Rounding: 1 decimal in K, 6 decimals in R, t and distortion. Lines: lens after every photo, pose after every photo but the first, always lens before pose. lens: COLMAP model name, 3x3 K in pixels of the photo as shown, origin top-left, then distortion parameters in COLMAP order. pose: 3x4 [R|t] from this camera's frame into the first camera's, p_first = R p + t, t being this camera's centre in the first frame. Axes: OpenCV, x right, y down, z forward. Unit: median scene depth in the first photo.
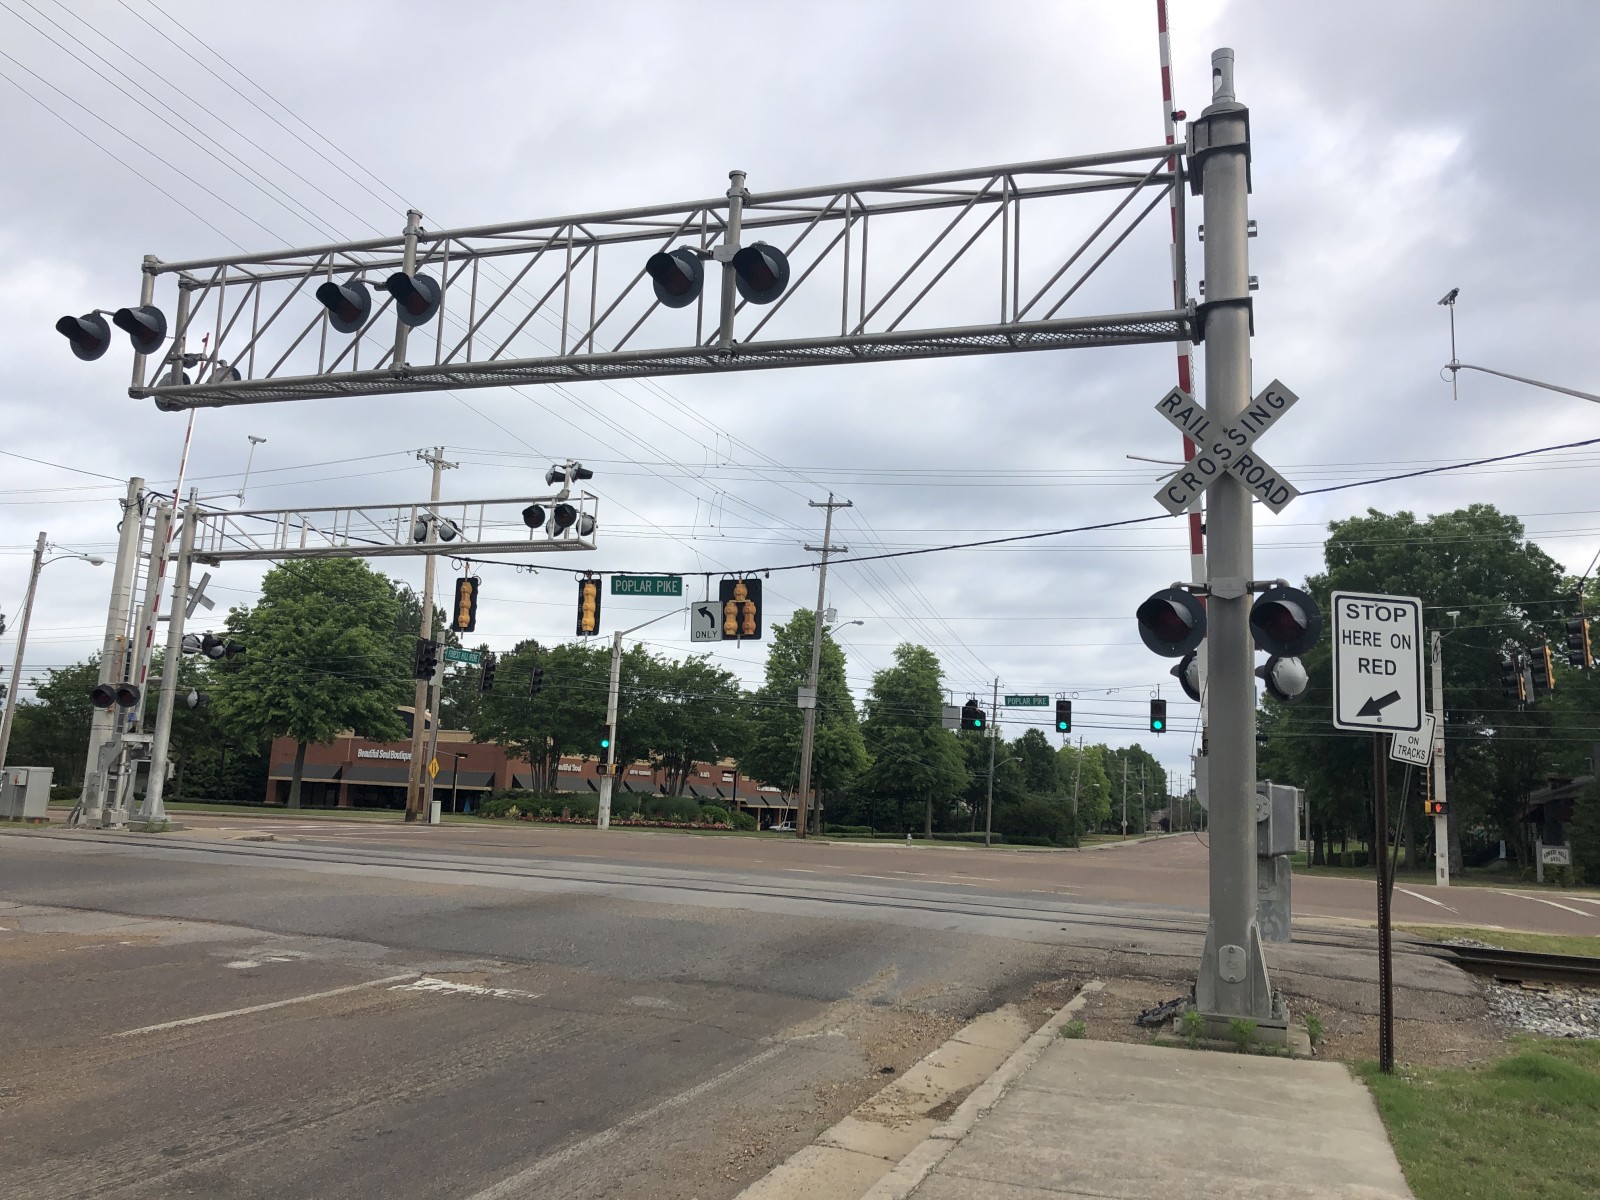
lens RADIAL K [[1327.5, 0, 765.0], [0, 1327.5, 596.2], [0, 0, 1]] dist [0.008578, -0.001517]
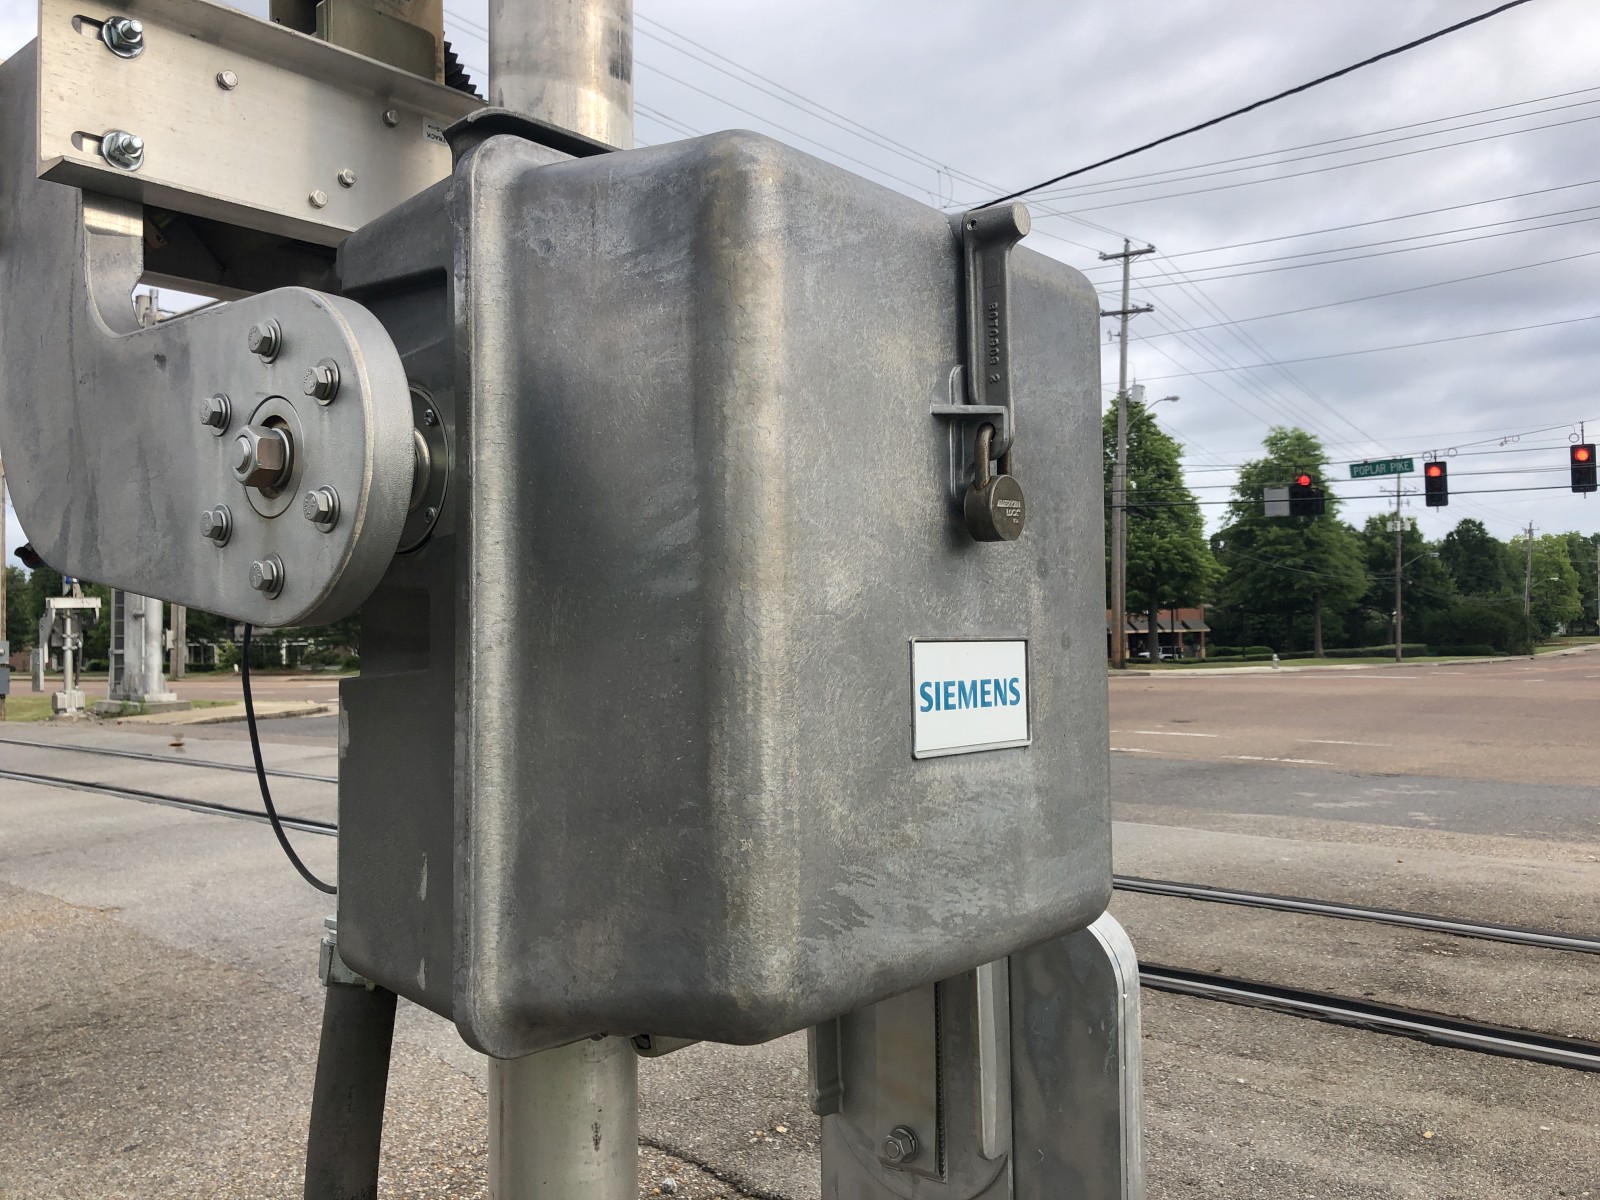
lens RADIAL K [[1302.0, 0, 800.0], [0, 1302.0, 600.0], [0, 0, 1]] dist [0.010391, -0.007316]
pose [[0.953077, -0.073394, -0.293697, 0.052614], [0.109434, 0.988087, 0.108205, 0.020425], [0.282257, -0.135269, 0.949754, 0.121063]]
